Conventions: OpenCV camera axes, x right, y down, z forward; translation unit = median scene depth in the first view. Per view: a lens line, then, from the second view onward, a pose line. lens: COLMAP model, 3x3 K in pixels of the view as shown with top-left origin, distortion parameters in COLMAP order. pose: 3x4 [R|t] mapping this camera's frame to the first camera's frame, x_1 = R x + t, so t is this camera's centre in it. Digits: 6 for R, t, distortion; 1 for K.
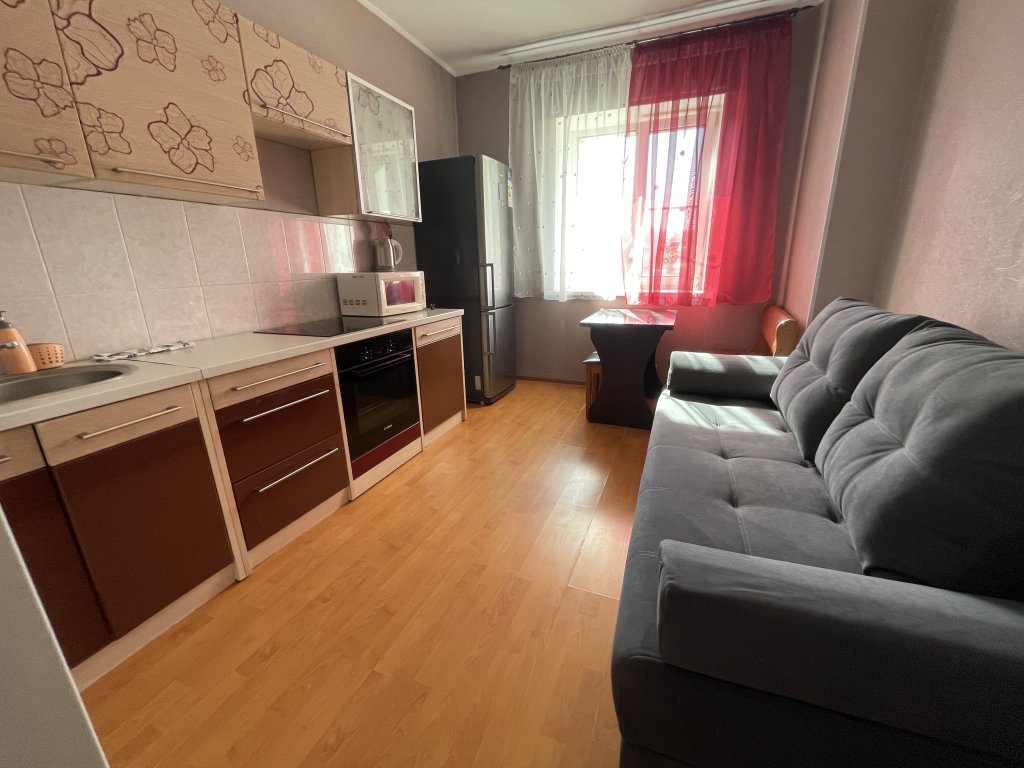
lens RADIAL K [[414.8, 0, 512.0], [0, 414.8, 384.0], [0, 0, 1]] dist [-0.010474, 0.000251]
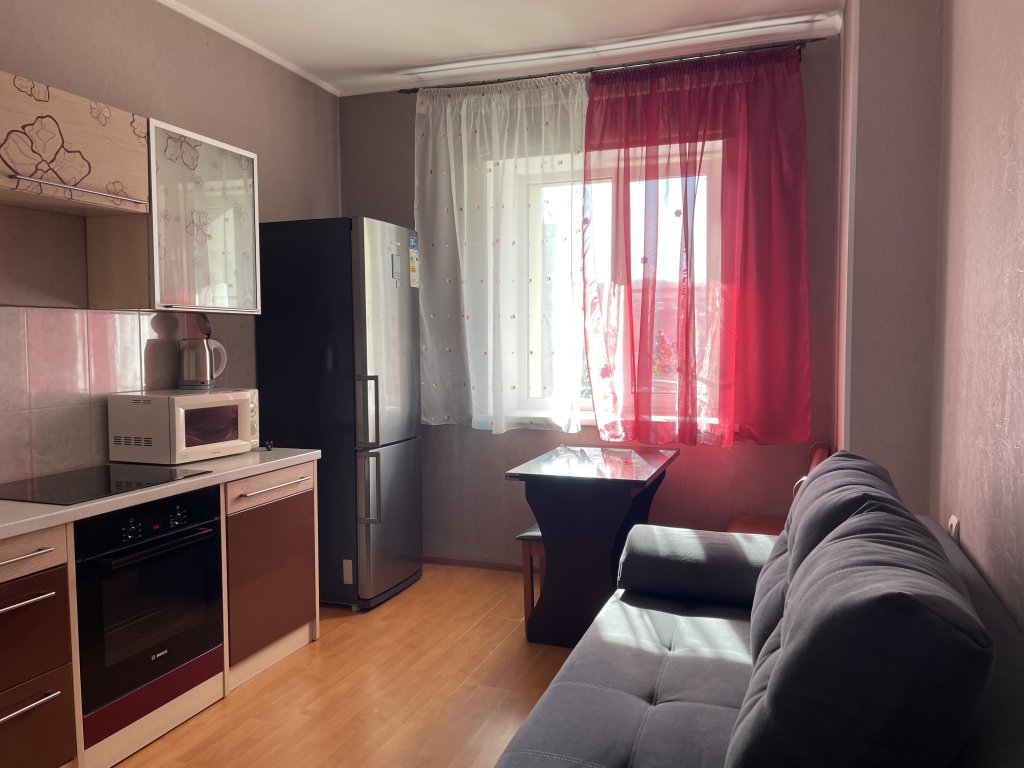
lens RADIAL K [[769.1, 0, 515.0], [0, 769.1, 379.9], [0, 0, 1]] dist [0.085236, -0.121645]
pose [[0.999197, 0.010660, 0.038622, 0.130486], [-0.001476, 0.973098, -0.230387, -0.017438], [-0.040039, 0.230145, 0.972332, -0.158693]]
